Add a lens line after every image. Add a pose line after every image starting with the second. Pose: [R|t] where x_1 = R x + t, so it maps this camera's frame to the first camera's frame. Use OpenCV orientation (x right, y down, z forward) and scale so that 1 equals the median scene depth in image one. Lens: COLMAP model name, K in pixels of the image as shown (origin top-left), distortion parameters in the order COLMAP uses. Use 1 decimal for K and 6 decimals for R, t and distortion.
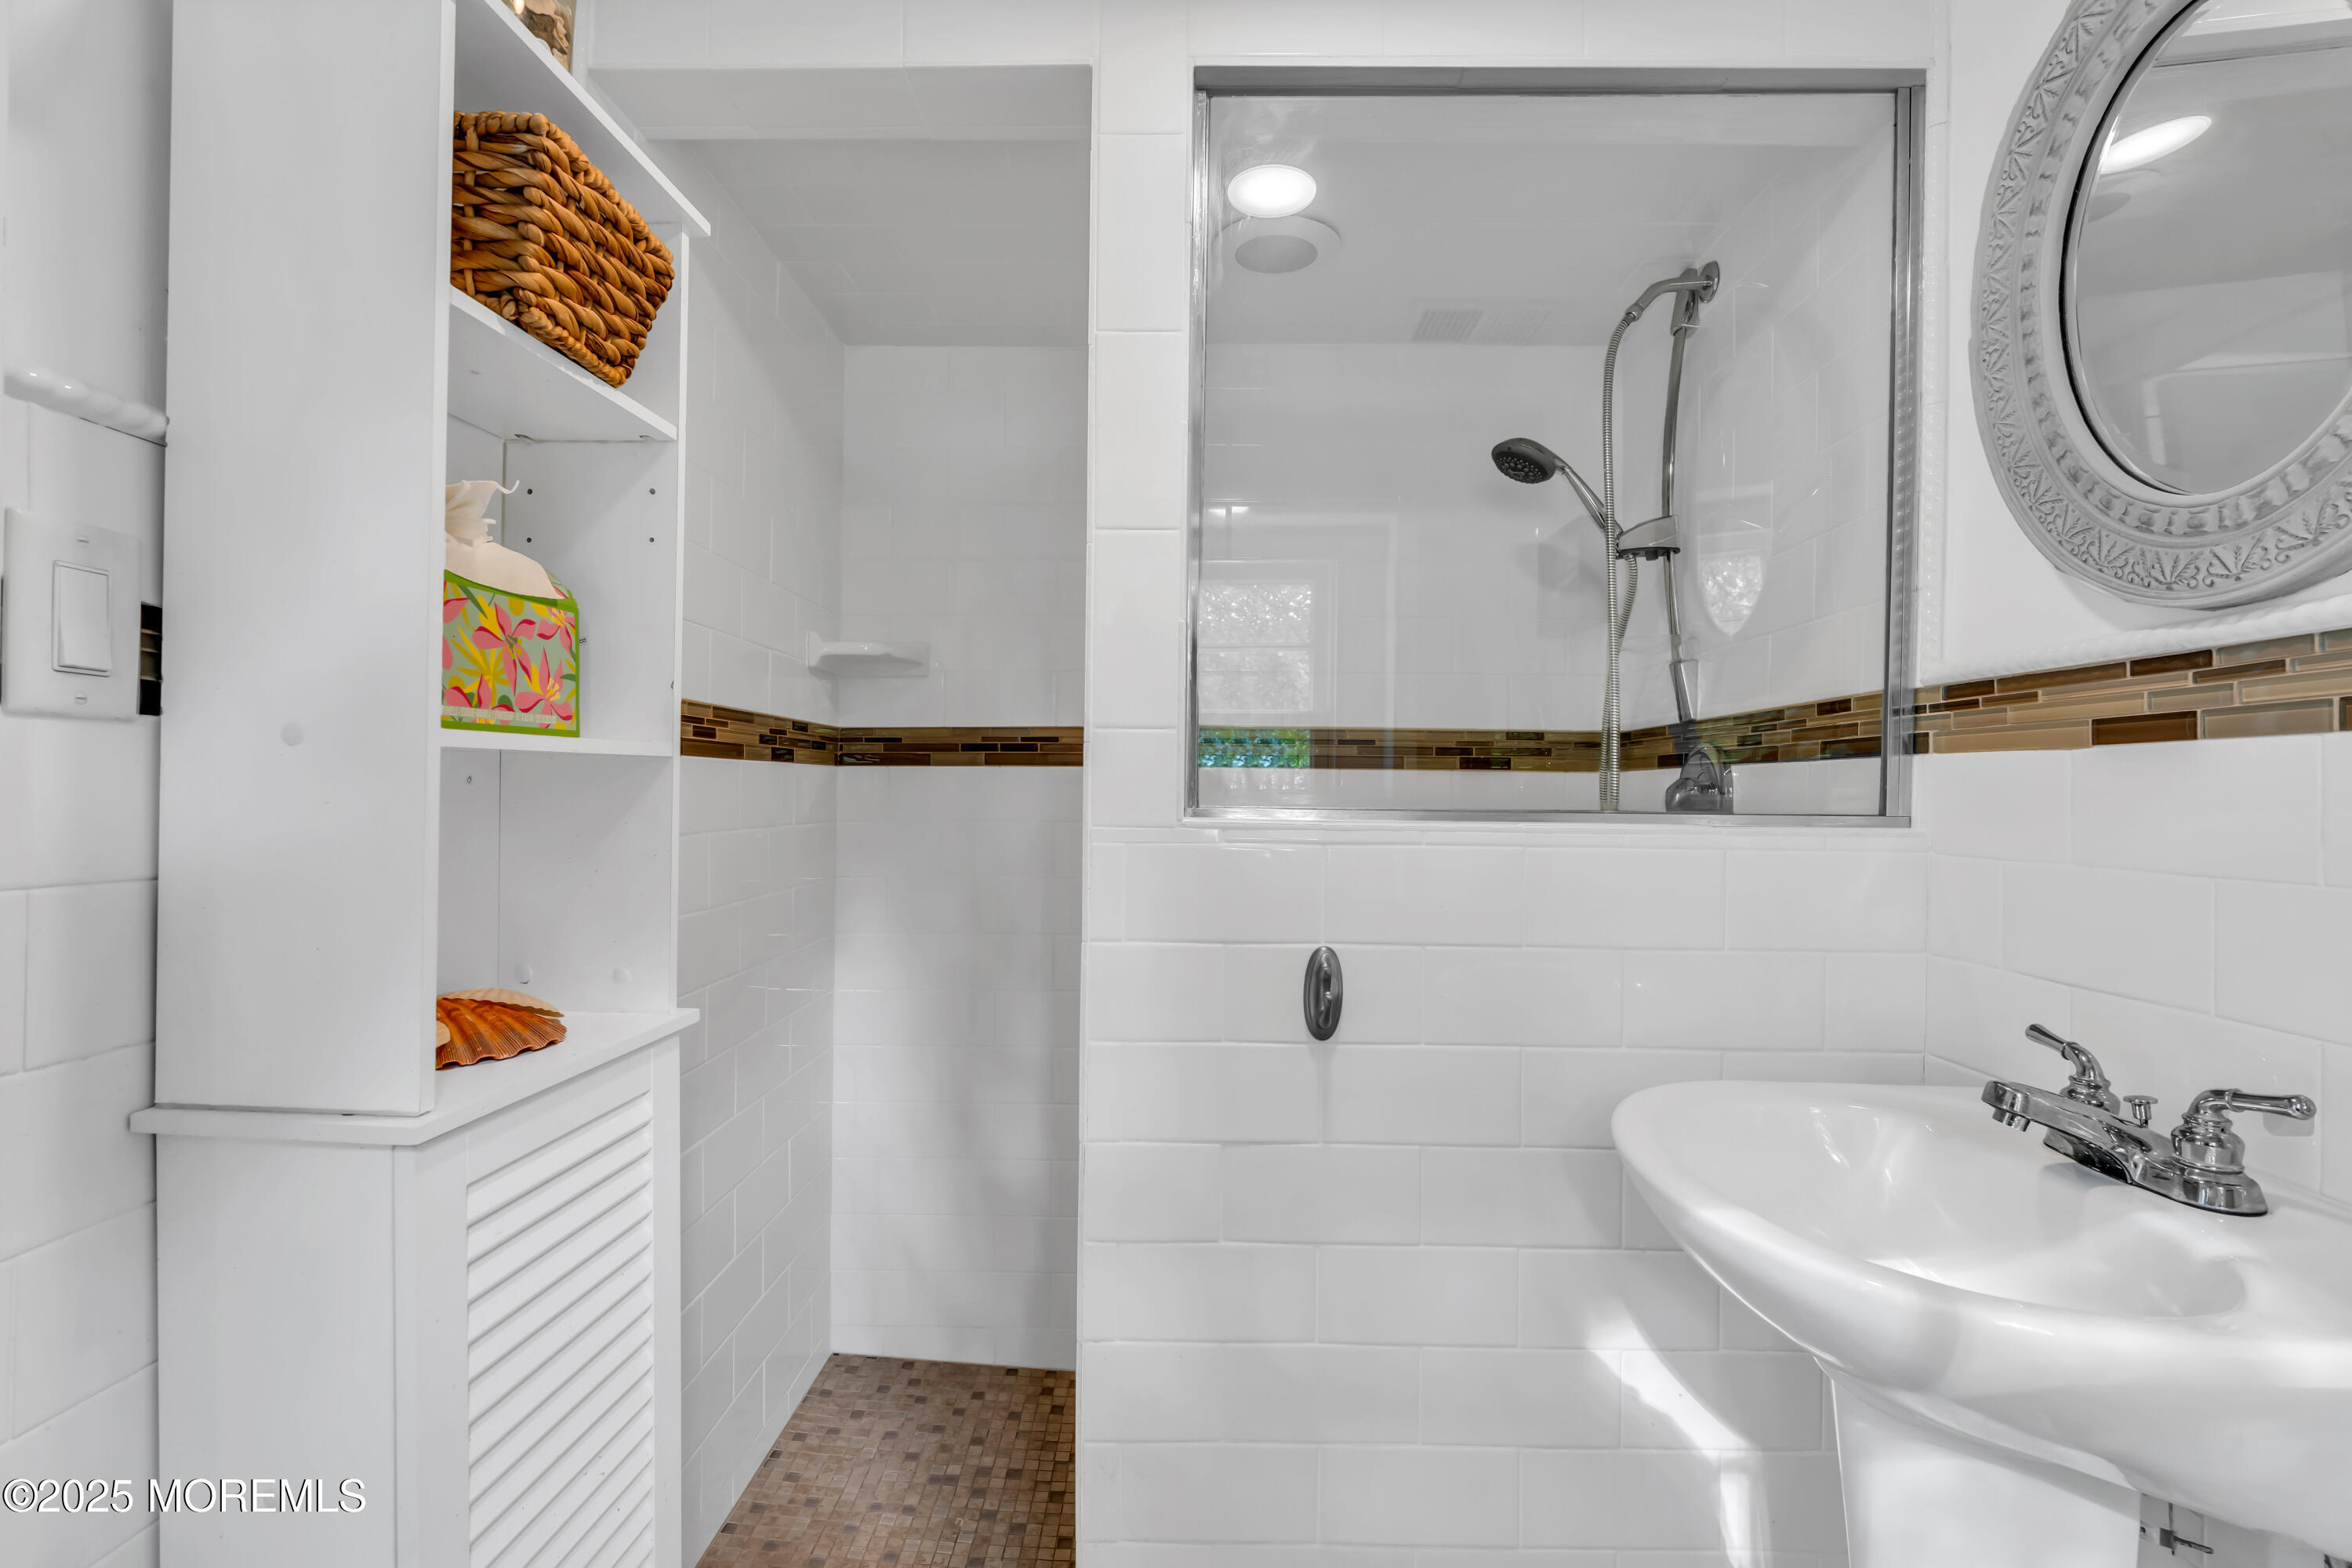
lens RADIAL K [[1045.2, 0, 1176.0], [0, 1045.2, 784.0], [0, 0, 1]] dist [0.000510, 0.000083]
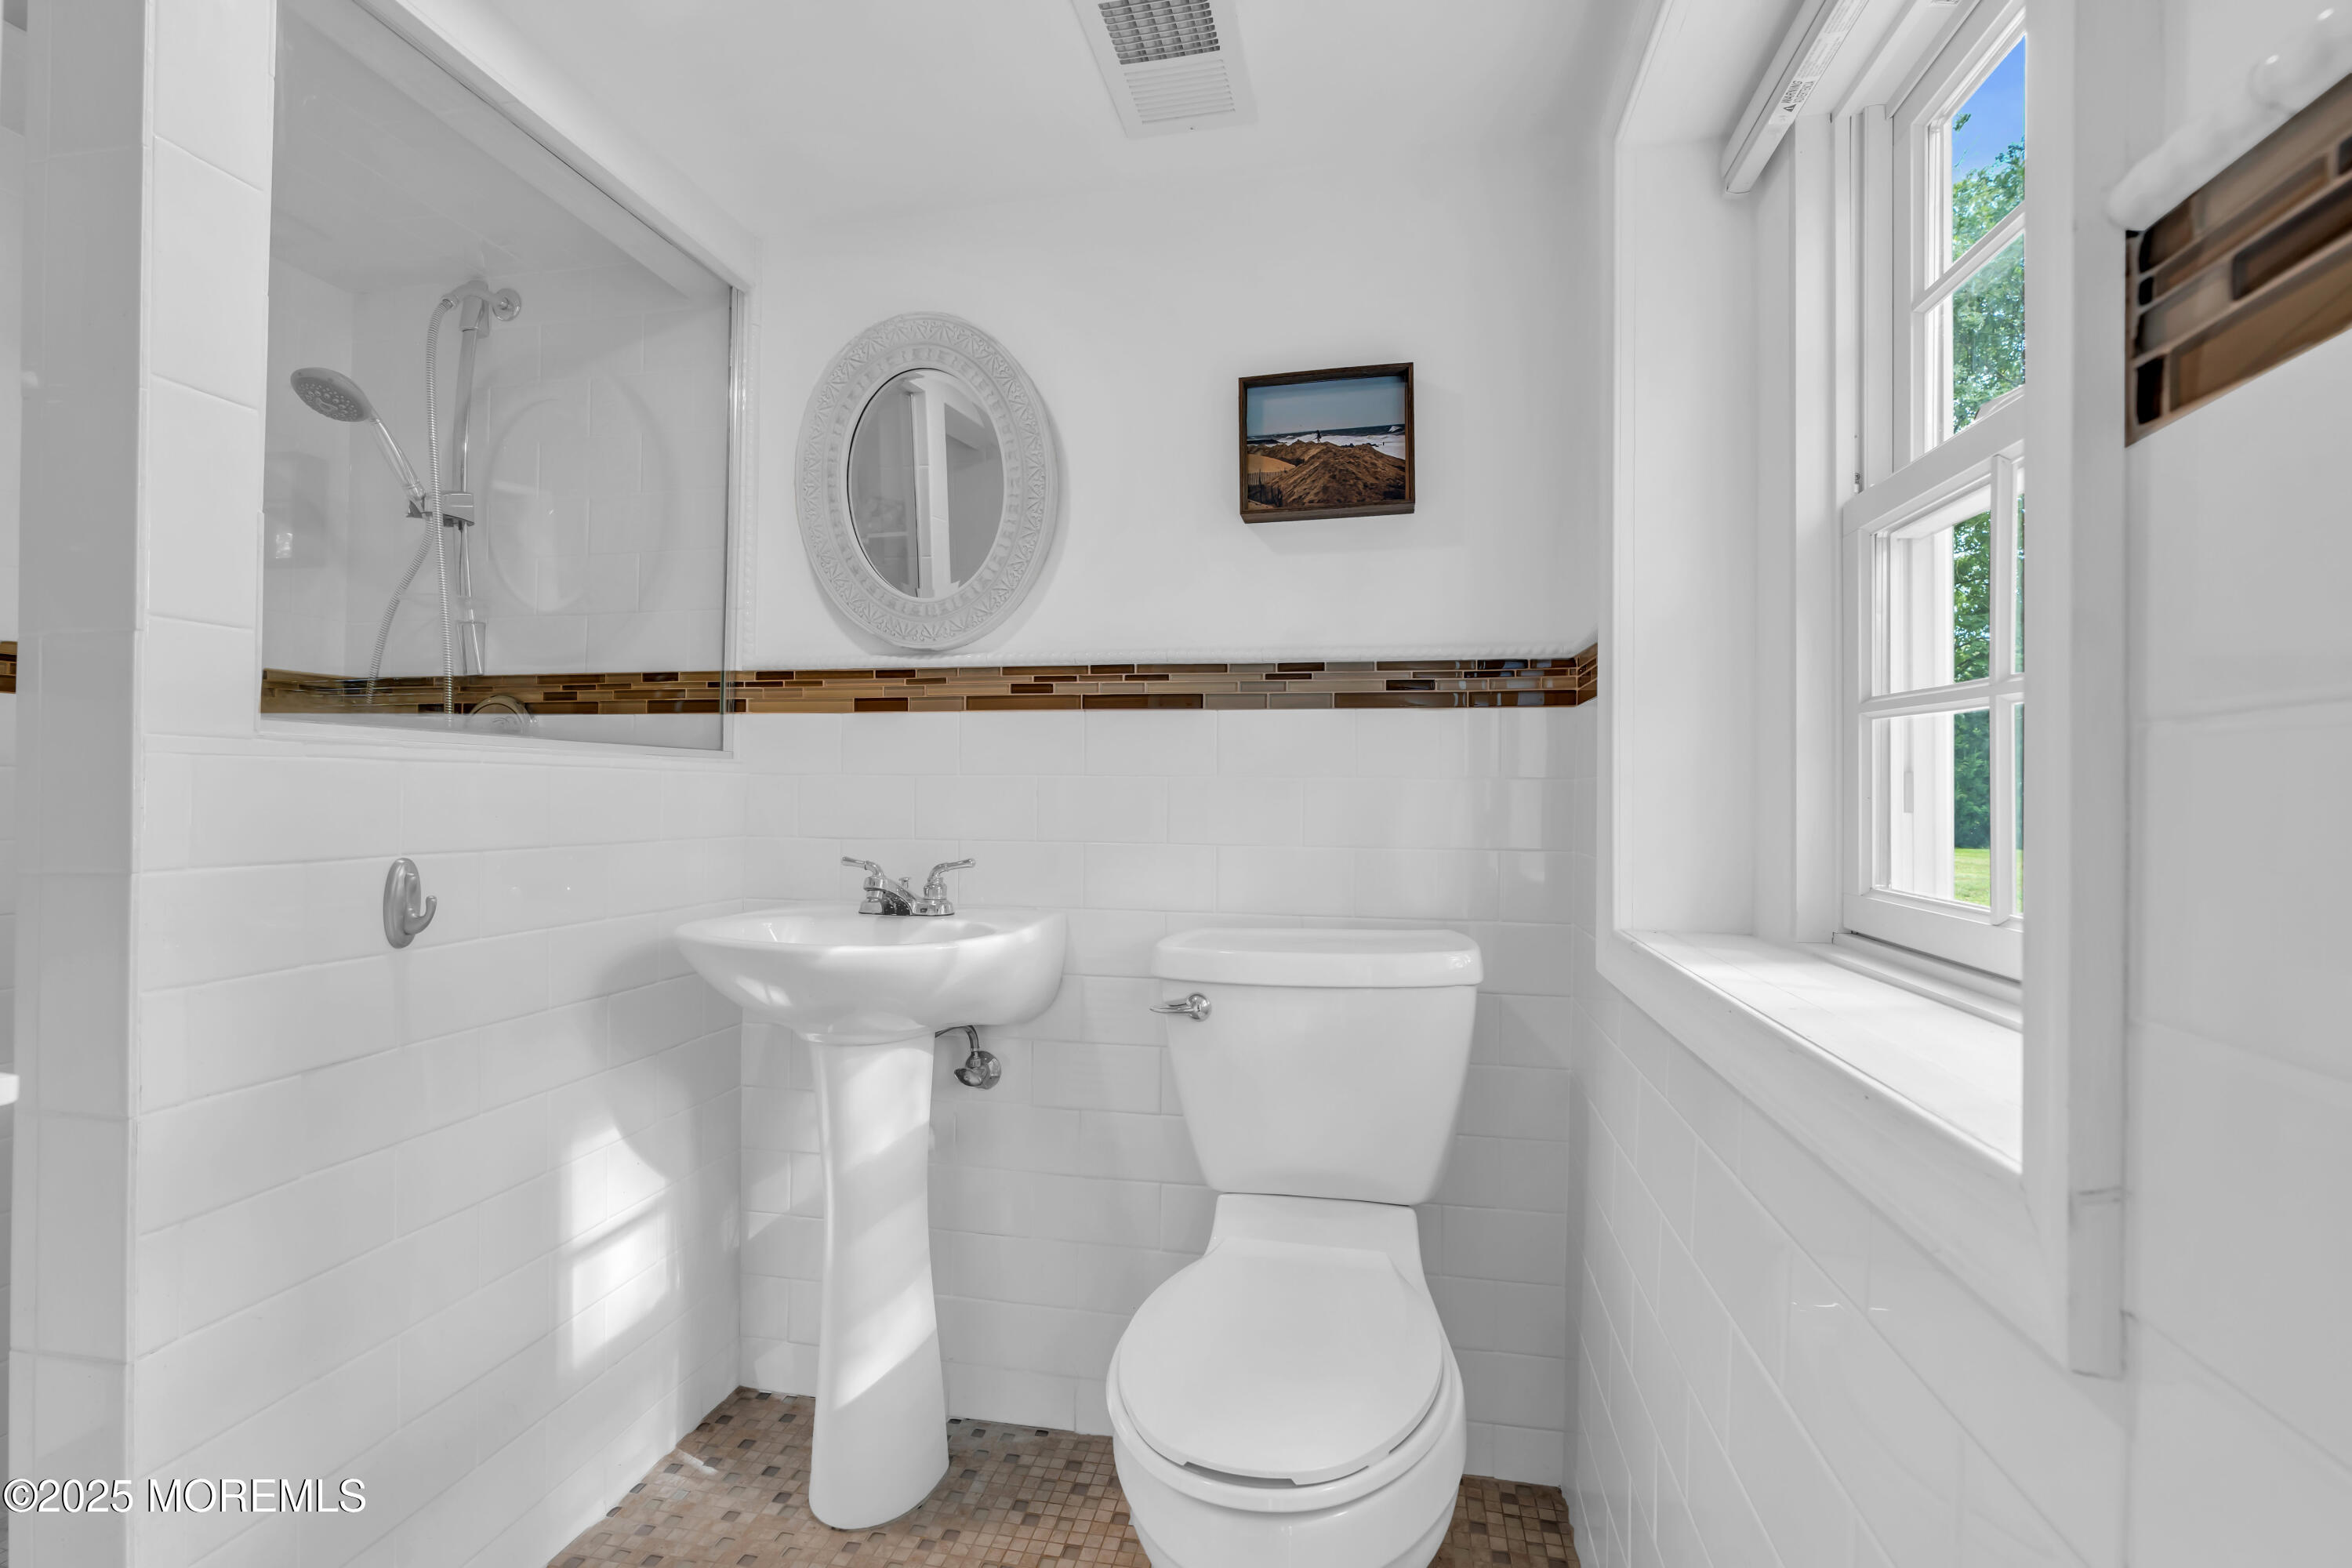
lens RADIAL K [[1045.2, 0, 1176.0], [0, 1045.2, 784.0], [0, 0, 1]] dist [0.000510, 0.000083]
pose [[0.178824, 0.002374, 0.983878, -0.859856], [-0.013960, 0.999903, 0.000125, 0.082668], [-0.983782, -0.013757, 0.178840, 0.067764]]
